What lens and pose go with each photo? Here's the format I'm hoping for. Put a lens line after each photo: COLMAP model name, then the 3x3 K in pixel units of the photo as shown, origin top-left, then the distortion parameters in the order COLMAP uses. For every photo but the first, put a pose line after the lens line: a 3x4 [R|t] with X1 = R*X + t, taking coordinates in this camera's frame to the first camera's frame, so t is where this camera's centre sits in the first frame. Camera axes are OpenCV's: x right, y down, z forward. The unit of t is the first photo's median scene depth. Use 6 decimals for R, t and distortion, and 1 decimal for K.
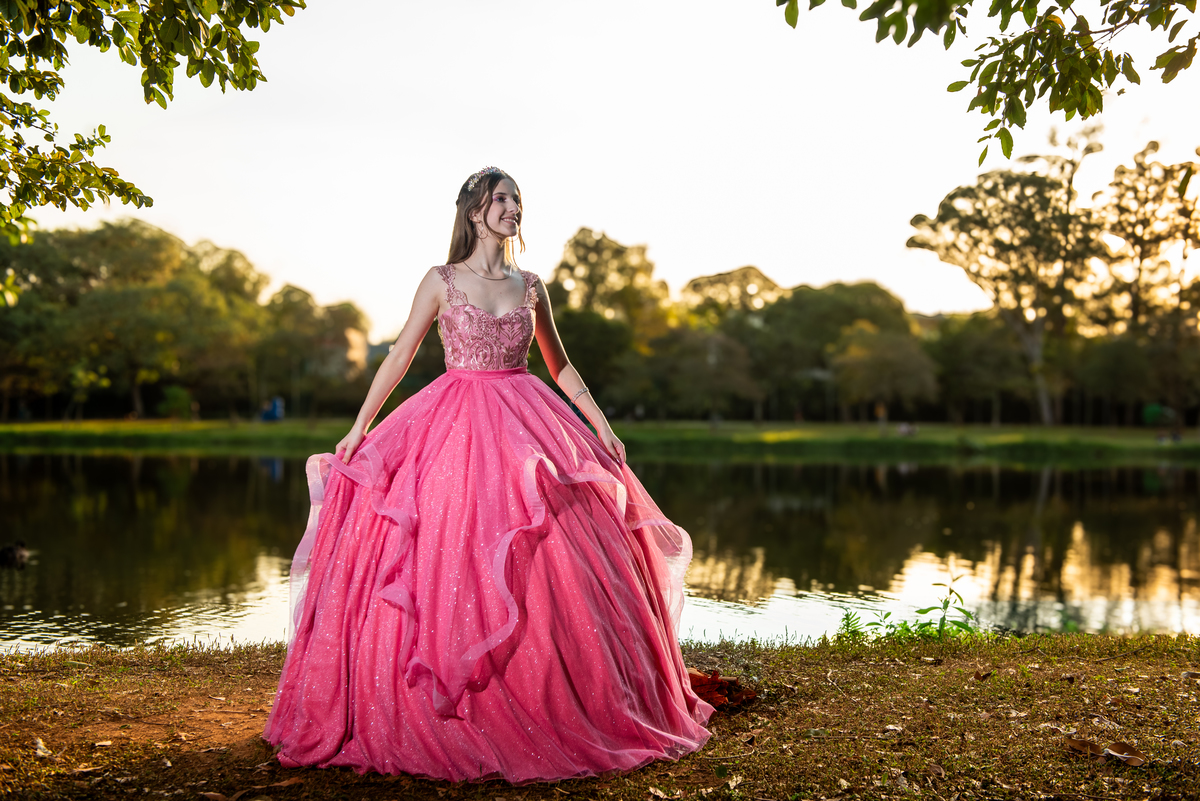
lens RADIAL K [[1380.1, 0, 599.5], [0, 1380.1, 417.8], [0, 0, 1]] dist [0.112302, -0.005890]
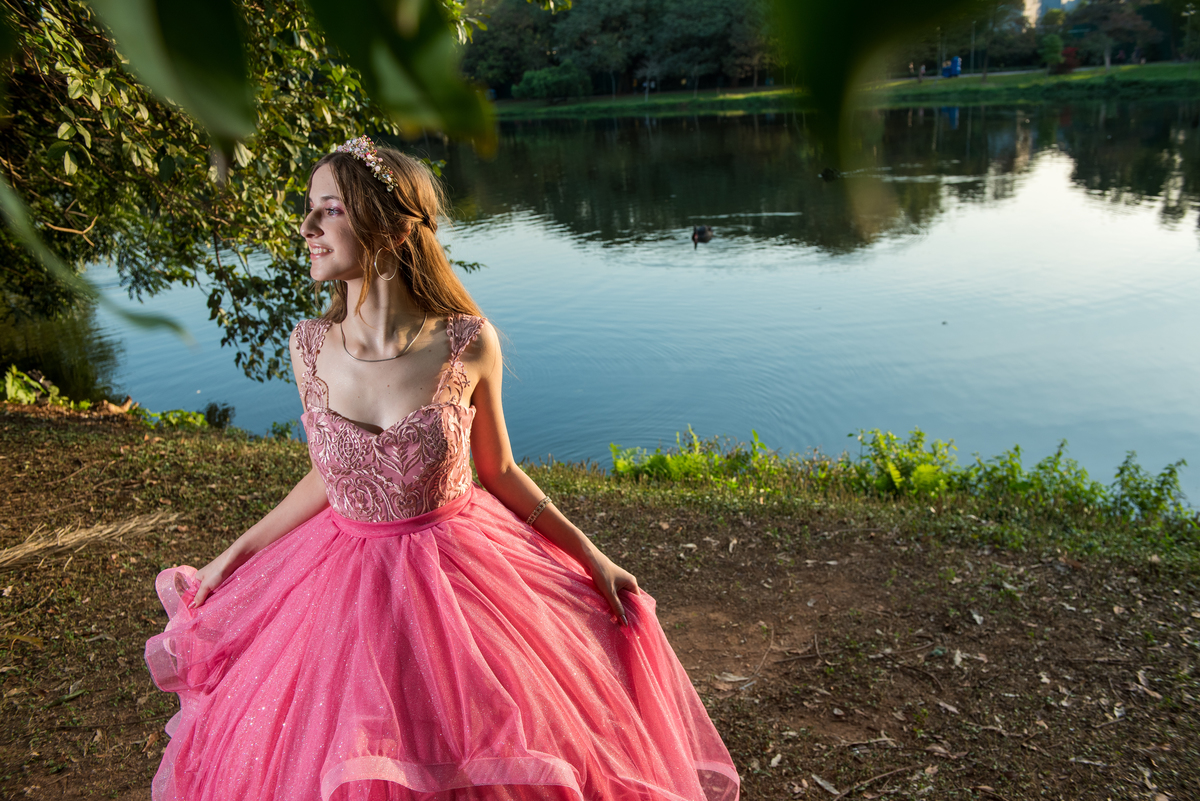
lens RADIAL K [[1008.7, 0, 600.0], [0, 1008.7, 400.5], [0, 0, 1]] dist [-0.005079, -0.020277]
pose [[0.833673, 0.111342, -0.540919, 0.215003], [0.068791, 0.950901, 0.301755, -0.199611], [0.547958, -0.288775, 0.785080, 0.736055]]
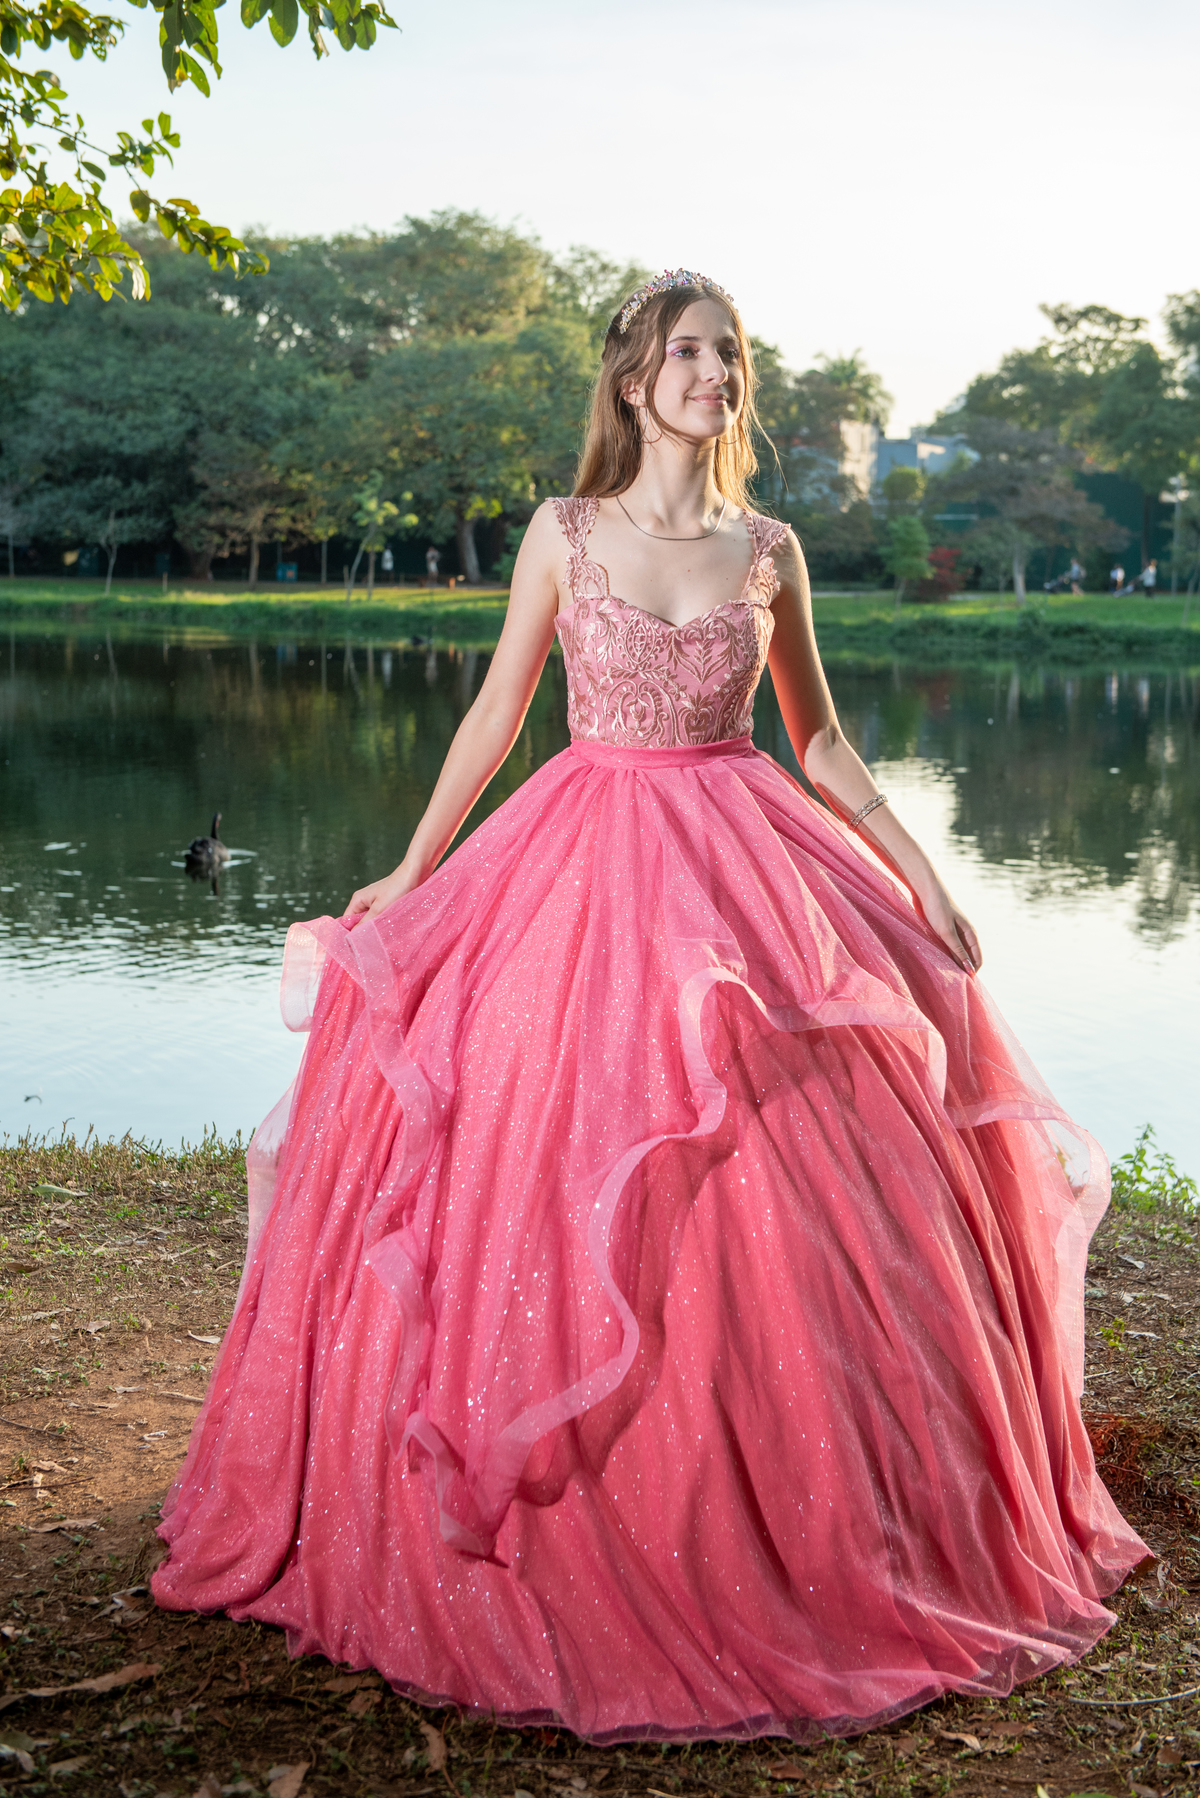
lens RADIAL K [[2588.7, 0, 600.0], [0, 2588.7, 899.0], [0, 0, 1]] dist [0.032395, 0.557852]
pose [[0.960259, 0.046598, -0.275193, 0.133481], [-0.011630, 0.991789, 0.127357, -0.091491], [0.278868, -0.119095, 0.952916, 0.201517]]
